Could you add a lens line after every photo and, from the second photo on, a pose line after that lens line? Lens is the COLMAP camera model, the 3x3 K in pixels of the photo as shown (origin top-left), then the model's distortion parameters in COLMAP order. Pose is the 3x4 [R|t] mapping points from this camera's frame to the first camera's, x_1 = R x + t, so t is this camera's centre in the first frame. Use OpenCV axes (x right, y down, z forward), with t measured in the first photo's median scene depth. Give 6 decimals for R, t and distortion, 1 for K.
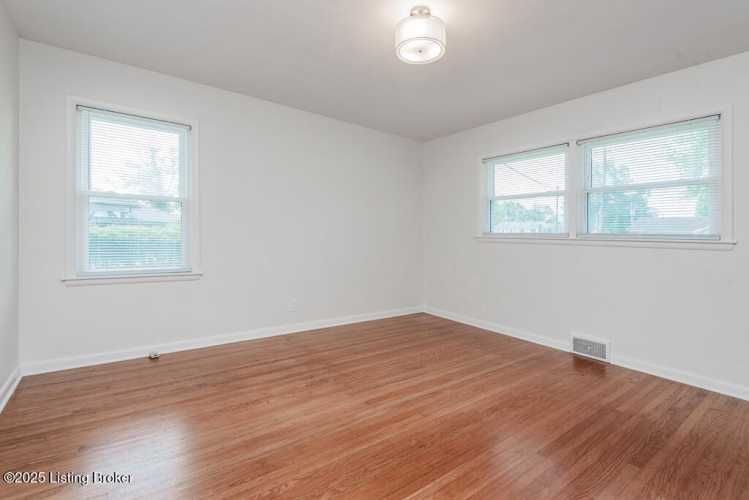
lens RADIAL K [[345.4, 0, 375.4], [0, 345.4, 248.8], [0, 0, 1]] dist [0.022931, -0.011194]
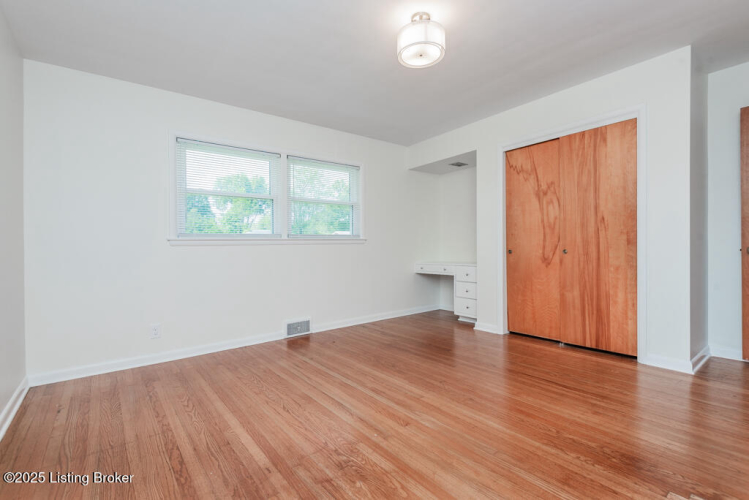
lens RADIAL K [[345.4, 0, 376.4], [0, 345.4, 250.3], [0, 0, 1]] dist [0.022931, -0.011194]
pose [[-0.024547, -0.029263, 0.999270, -0.700708], [0.055192, 0.998007, 0.030582, -0.010234], [-0.998174, 0.055902, -0.022883, 0.873204]]
